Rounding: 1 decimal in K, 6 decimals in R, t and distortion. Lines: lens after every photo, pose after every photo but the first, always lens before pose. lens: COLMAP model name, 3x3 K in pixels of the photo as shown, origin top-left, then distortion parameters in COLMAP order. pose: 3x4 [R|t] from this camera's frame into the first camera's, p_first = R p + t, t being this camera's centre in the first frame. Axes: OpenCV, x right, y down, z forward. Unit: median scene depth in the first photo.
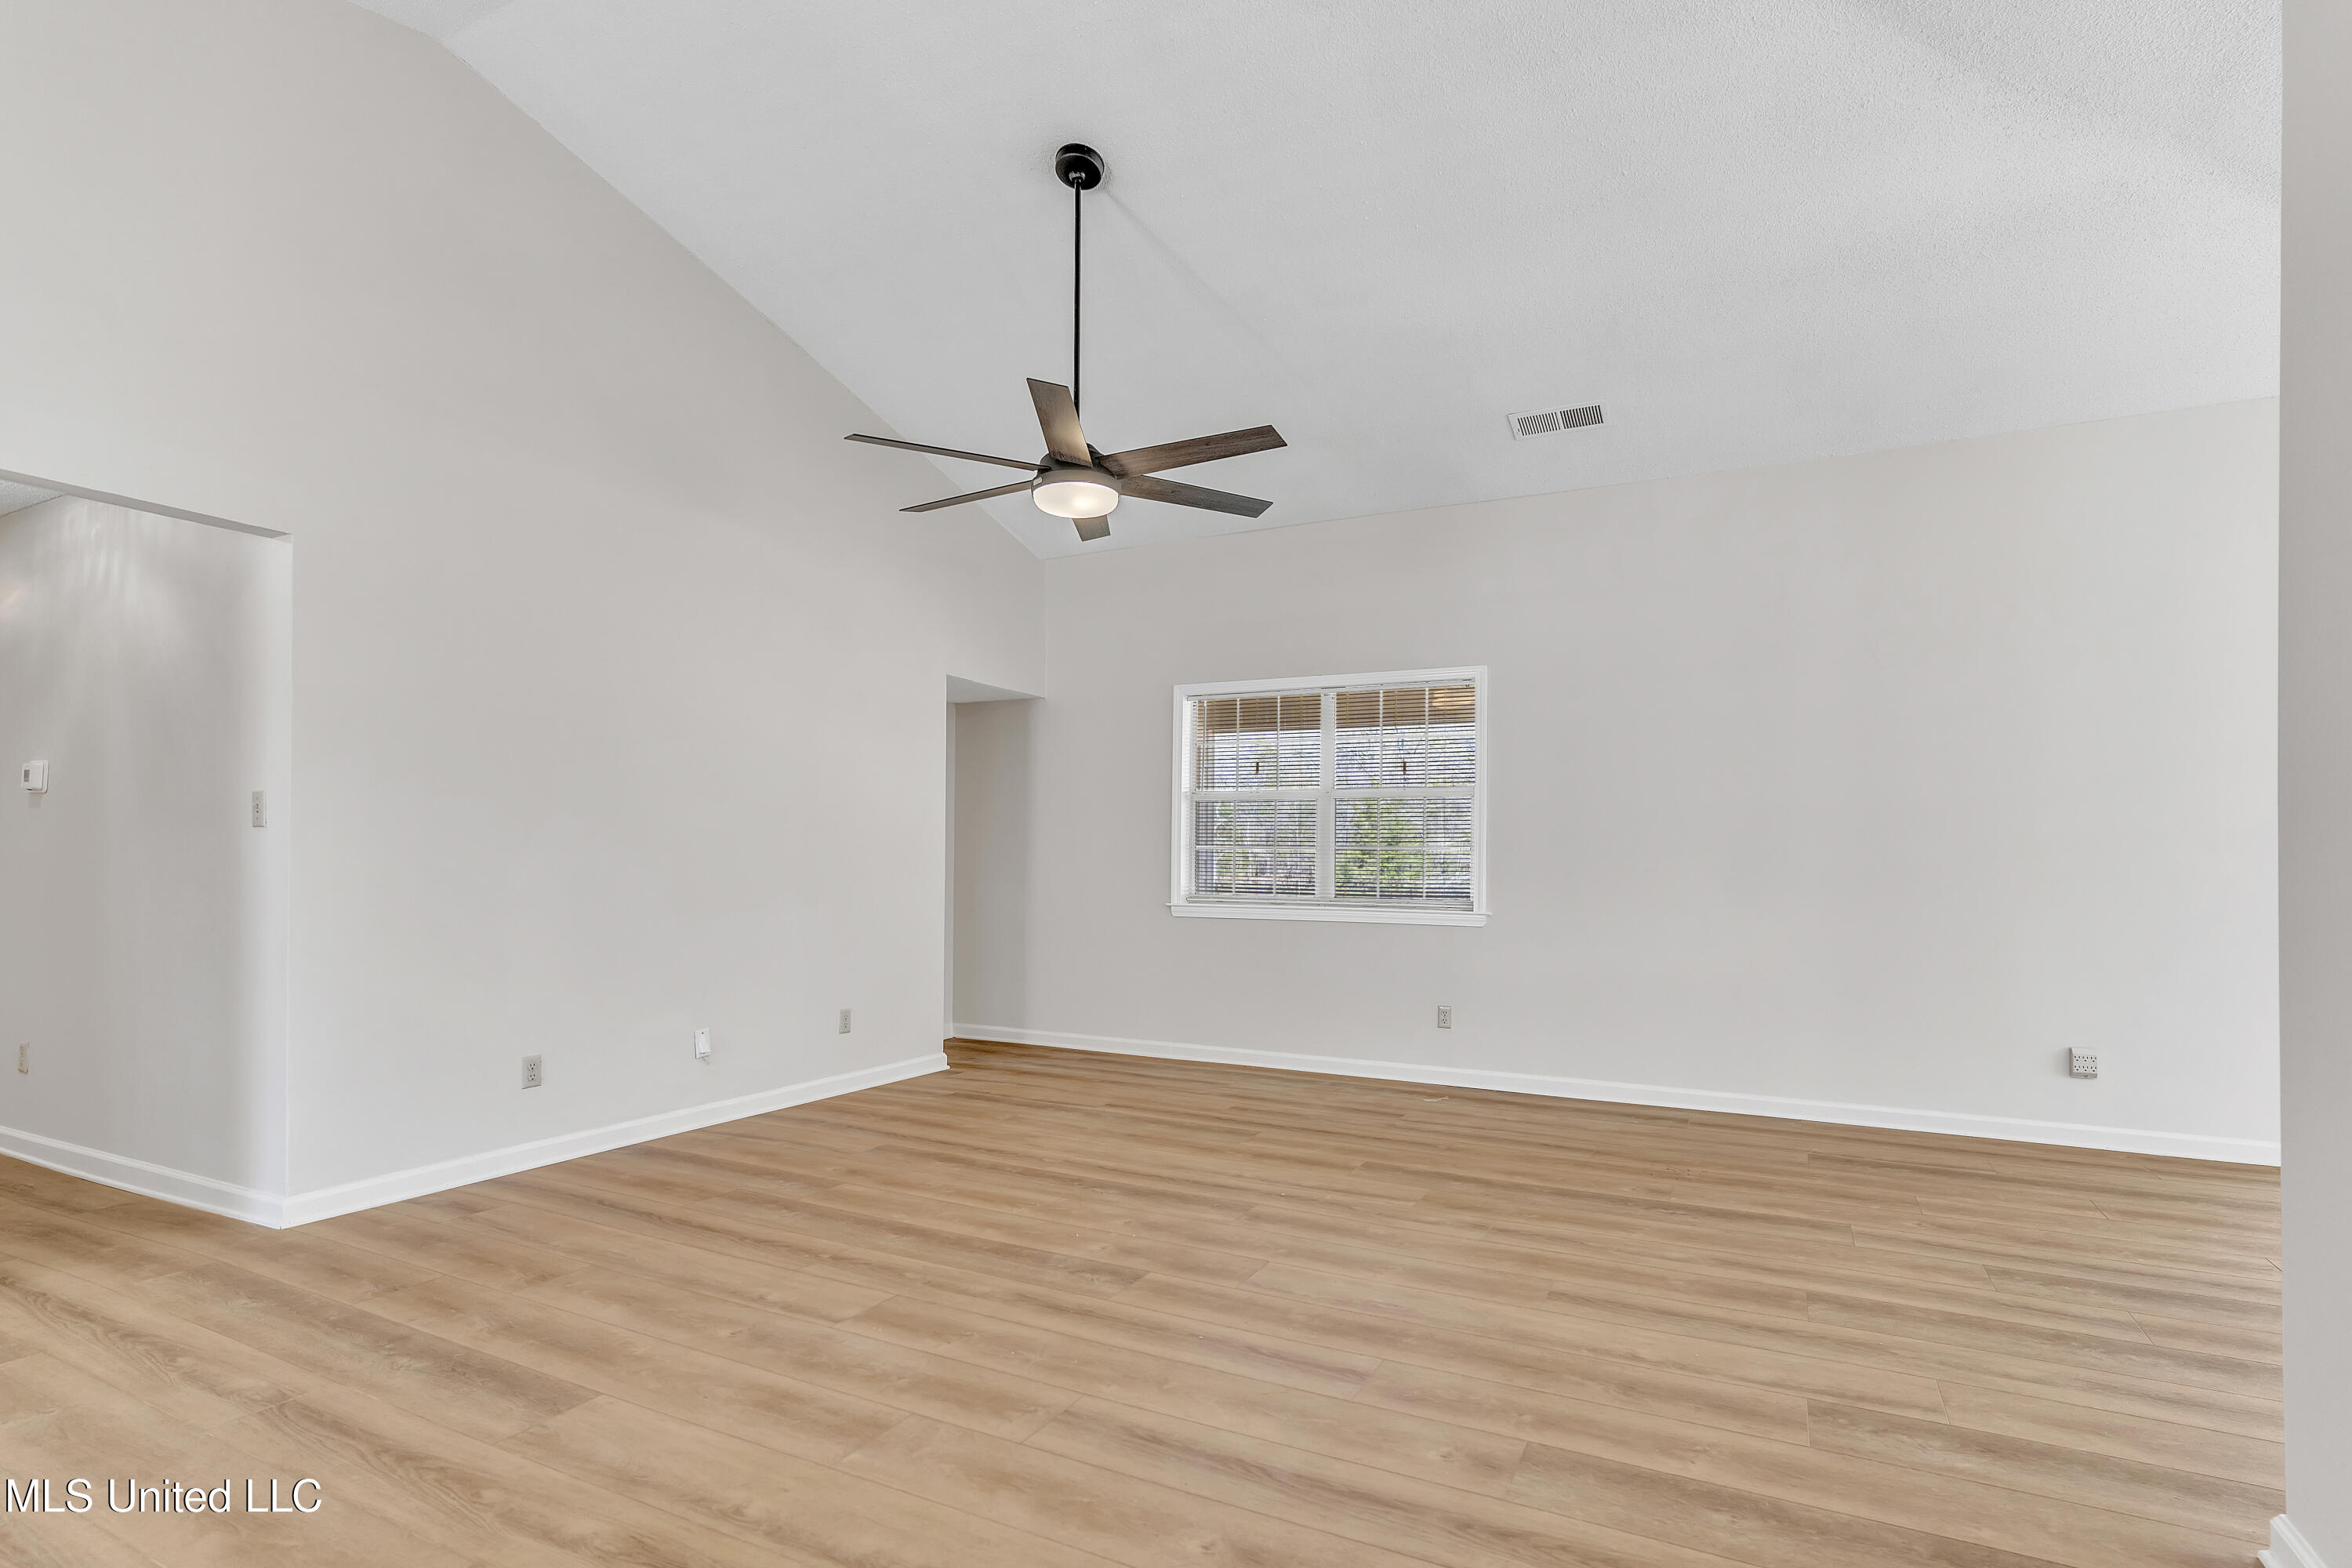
lens RADIAL K [[1139.9, 0, 1172.1], [0, 1139.9, 855.3], [0, 0, 1]] dist [0.001321, -0.000201]
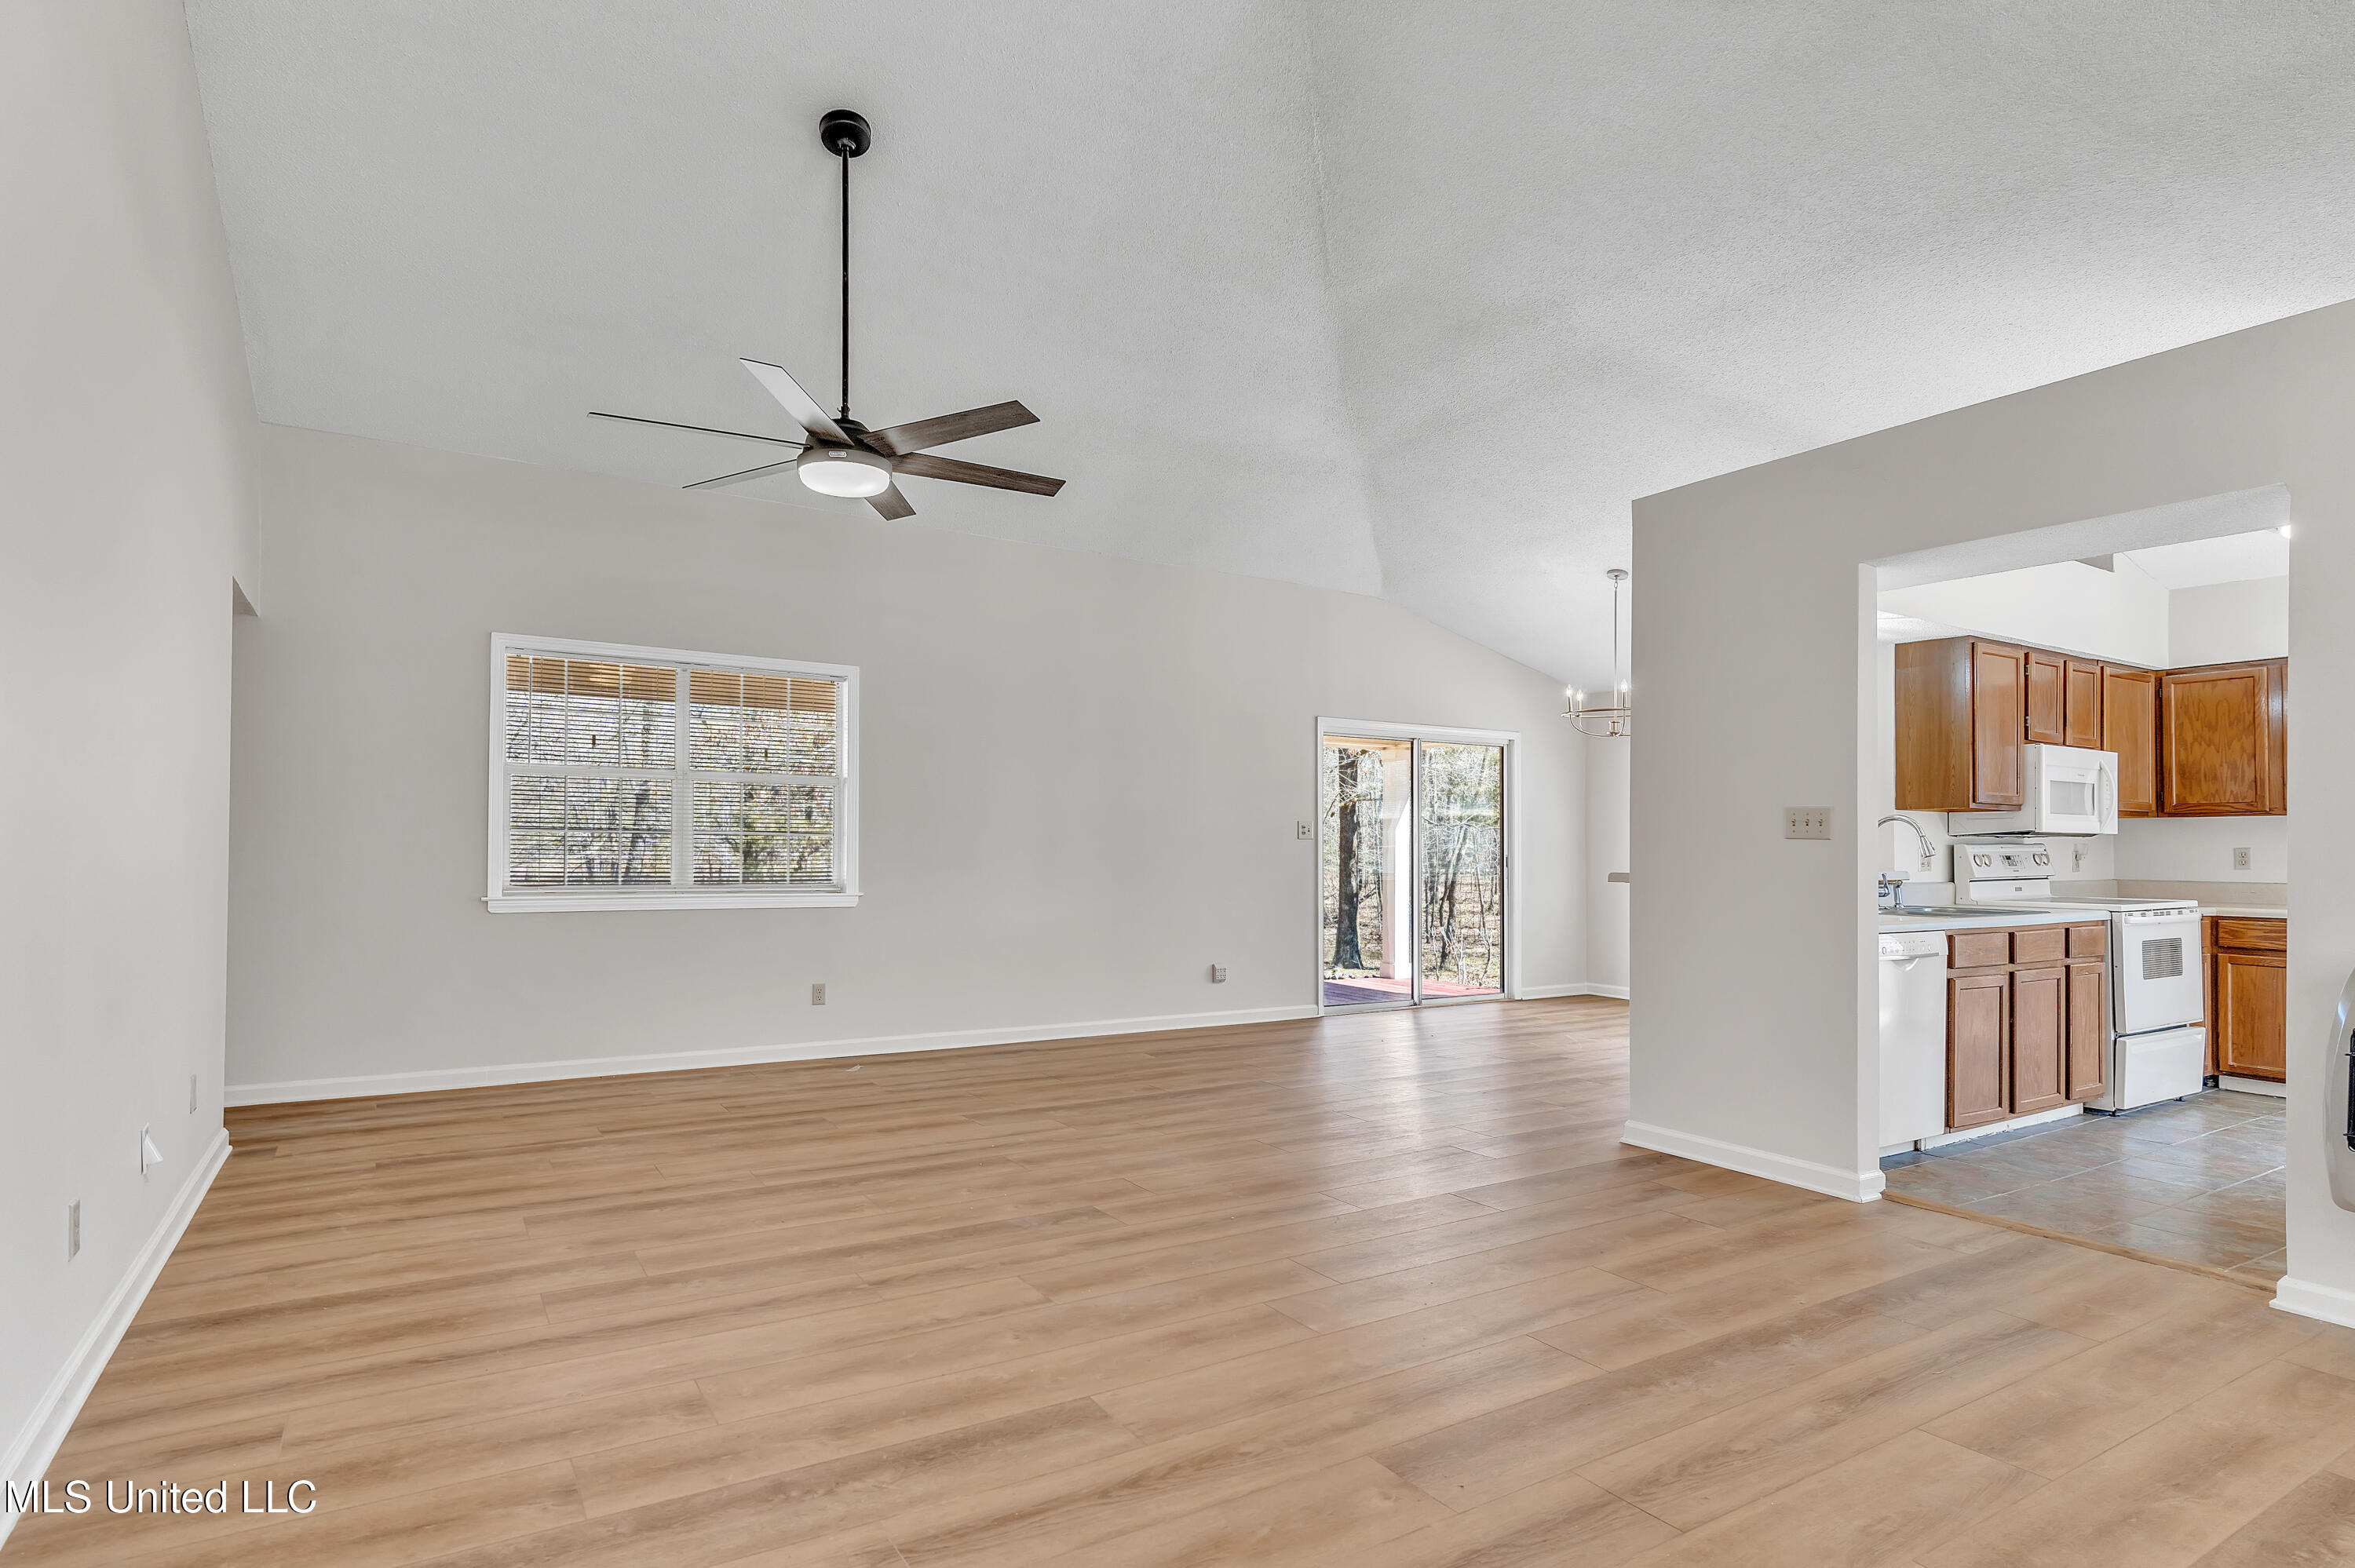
lens RADIAL K [[1194.5, 0, 1139.7], [0, 1194.5, 827.3], [0, 0, 1]] dist [0.017482, -0.000220]
pose [[0.535723, 0.010757, 0.844325, -1.098612], [-0.008988, 0.999935, -0.007037, -0.015169], [-0.844346, -0.003819, 0.535785, 0.322923]]
